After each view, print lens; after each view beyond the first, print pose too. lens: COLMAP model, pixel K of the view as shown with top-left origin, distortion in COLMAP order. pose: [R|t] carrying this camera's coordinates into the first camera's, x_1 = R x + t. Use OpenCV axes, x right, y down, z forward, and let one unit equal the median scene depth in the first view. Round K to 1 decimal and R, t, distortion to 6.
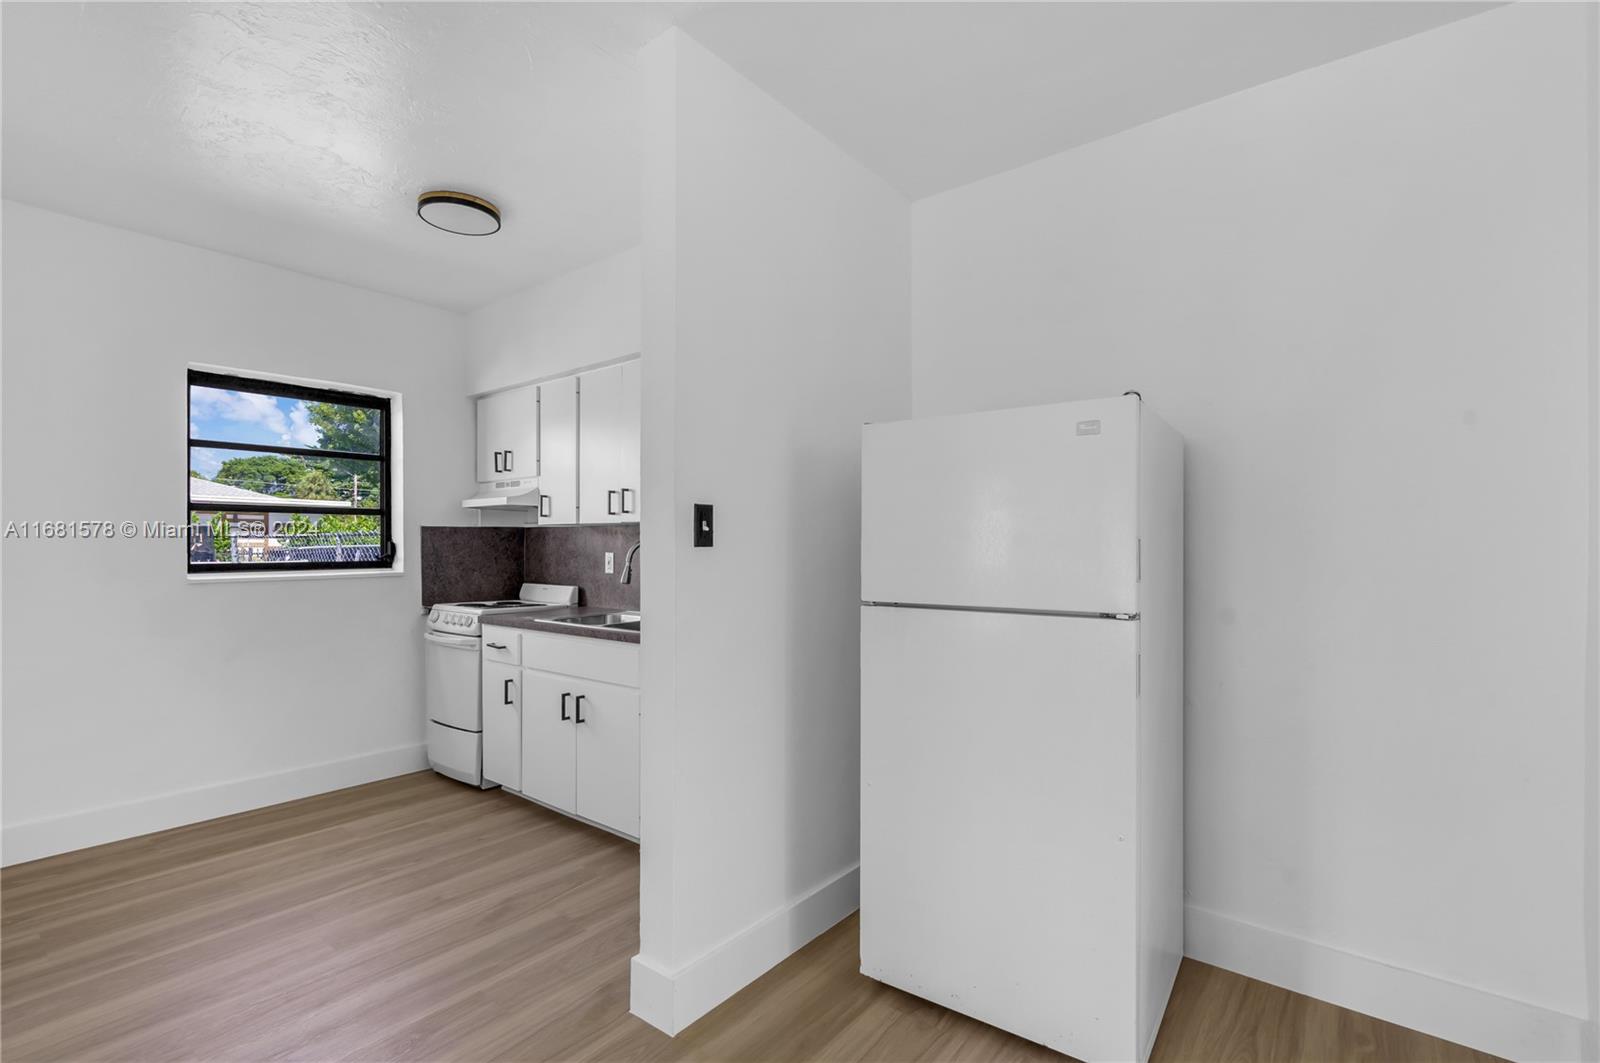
lens RADIAL K [[711.8, 0, 783.4], [0, 711.8, 548.2], [0, 0, 1]] dist [-0.002260, -0.000341]
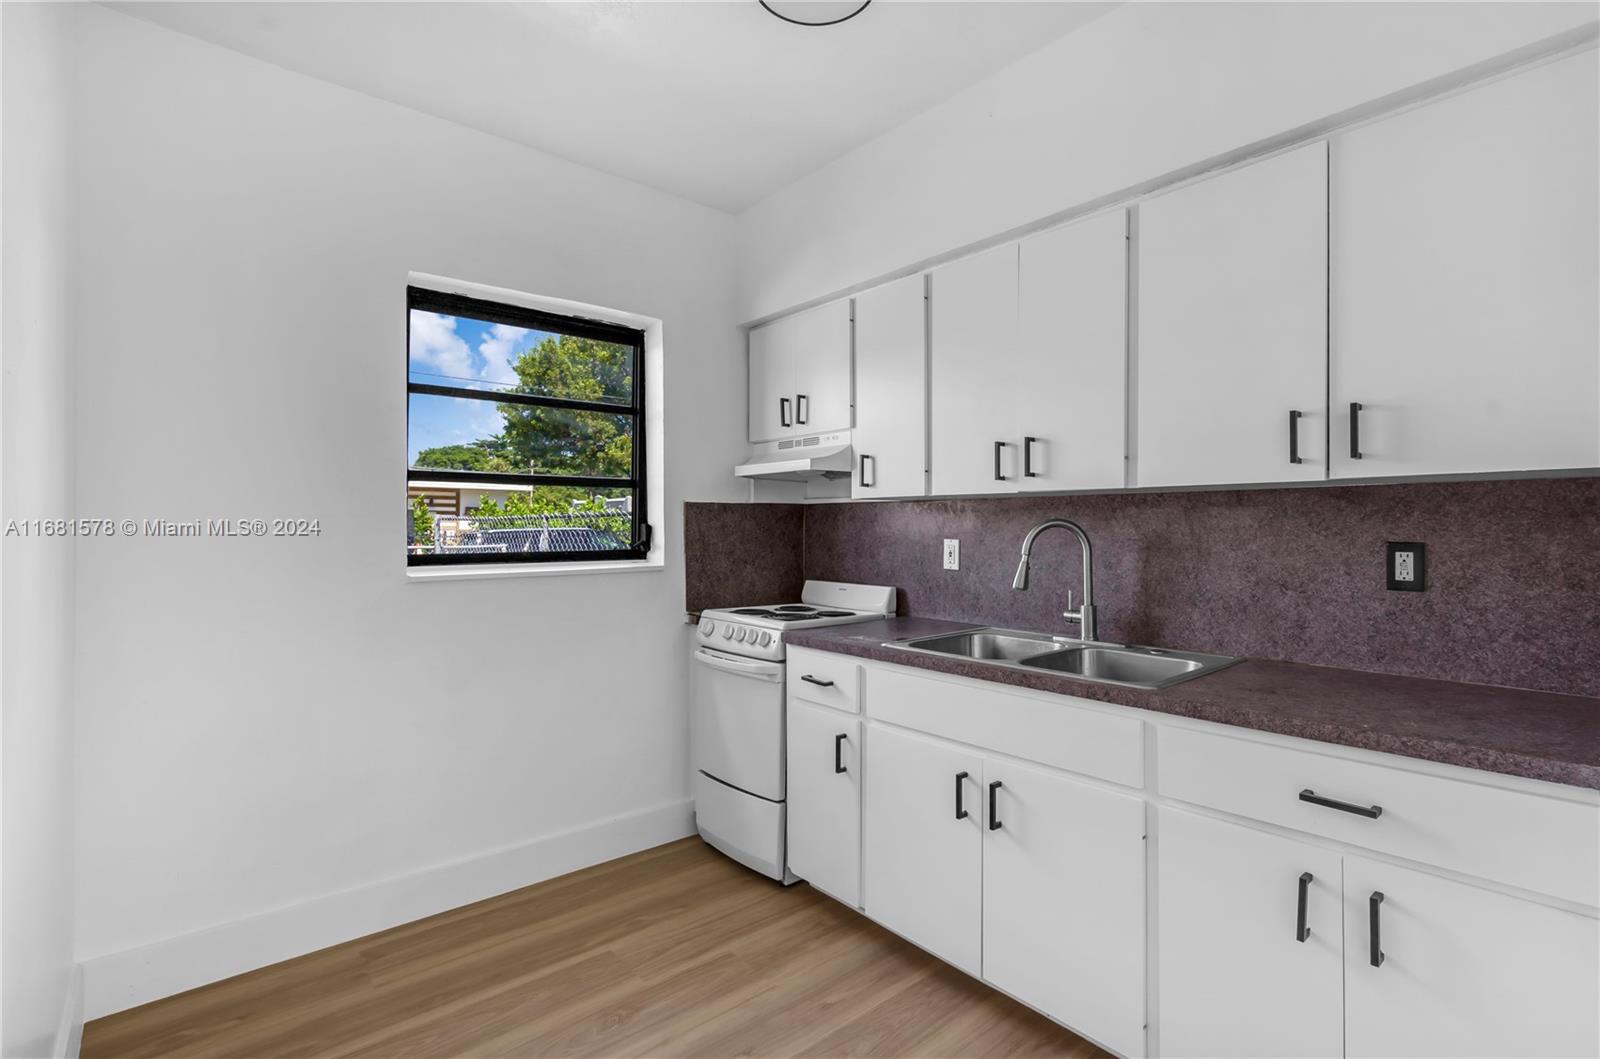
lens RADIAL K [[724.0, 0, 800.0], [0, 724.0, 529.5], [0, 0, 1]] dist [-0.005210, -0.000342]
pose [[0.983388, 0.000795, -0.181512, -0.259472], [-0.001352, 0.999995, -0.002945, -0.000932], [0.181509, 0.003142, 0.983384, 0.291965]]
